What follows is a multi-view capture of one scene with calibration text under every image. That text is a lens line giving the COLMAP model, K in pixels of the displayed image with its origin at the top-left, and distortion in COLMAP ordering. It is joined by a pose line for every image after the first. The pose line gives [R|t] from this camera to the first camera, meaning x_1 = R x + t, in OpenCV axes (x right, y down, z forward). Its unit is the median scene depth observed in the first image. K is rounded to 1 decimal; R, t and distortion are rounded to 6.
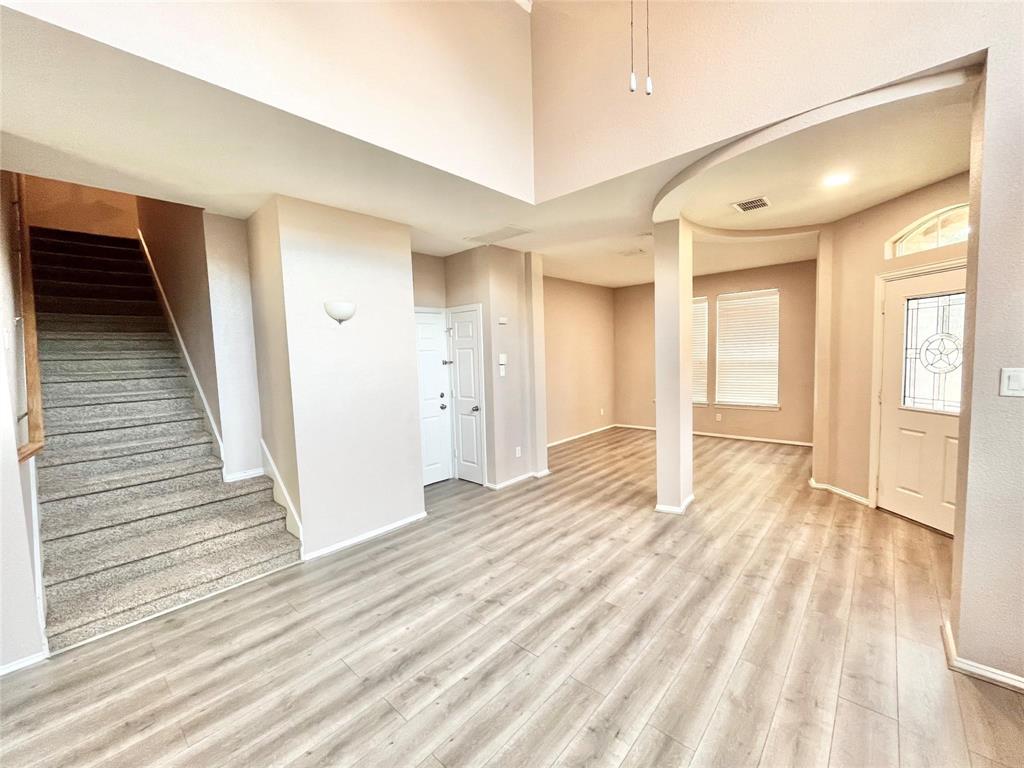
lens RADIAL K [[414.6, 0, 512.0], [0, 414.6, 384.0], [0, 0, 1]] dist [-0.001233, -0.000361]
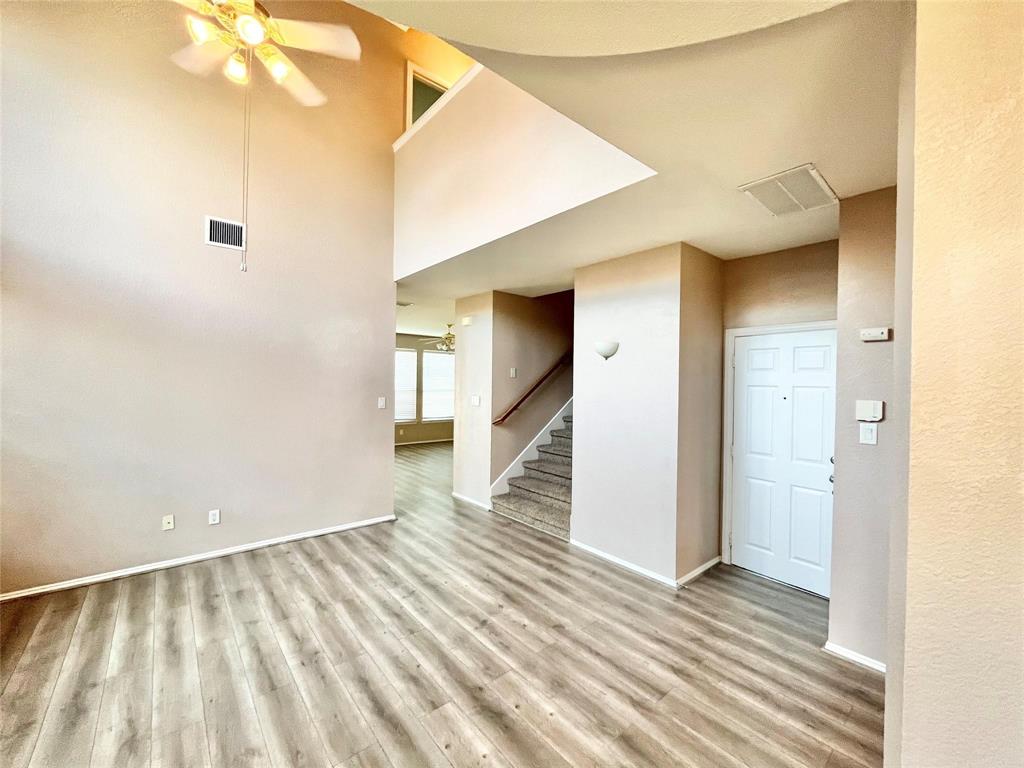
lens RADIAL K [[414.6, 0, 512.0], [0, 414.6, 384.0], [0, 0, 1]] dist [-0.001233, -0.000361]
pose [[-0.134223, 0.039023, -0.990182, 0.979252], [-0.084547, 0.995130, 0.050679, -0.148374], [0.987338, 0.090519, -0.130270, 1.163258]]
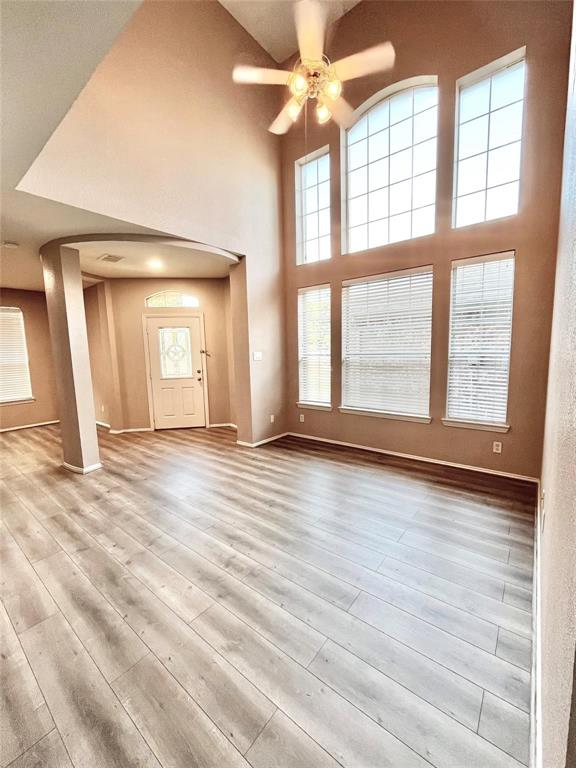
lens RADIAL K [[310.9, 0, 288.0], [0, 310.9, 384.0], [0, 0, 1]] dist [-0.001233, -0.000361]
pose [[-0.057741, -0.078231, 0.995262, -0.955844], [0.102231, 0.991221, 0.083845, 0.024285], [-0.993084, 0.106588, -0.049236, 0.601436]]
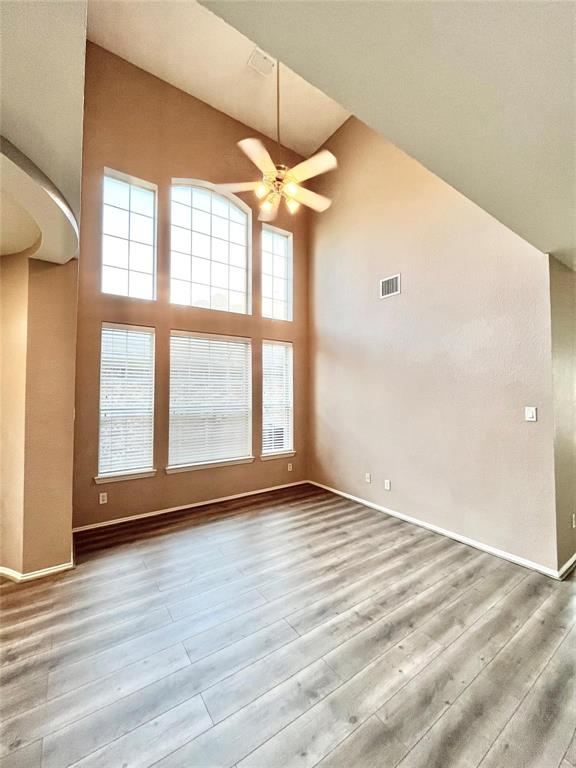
lens RADIAL K [[310.9, 0, 288.0], [0, 310.9, 384.0], [0, 0, 1]] dist [-0.001233, -0.000361]
pose [[-0.973873, 0.041273, 0.223312, -0.169791], [0.050528, 0.998078, 0.035890, -0.109125], [-0.221401, 0.046236, -0.974086, 1.588885]]
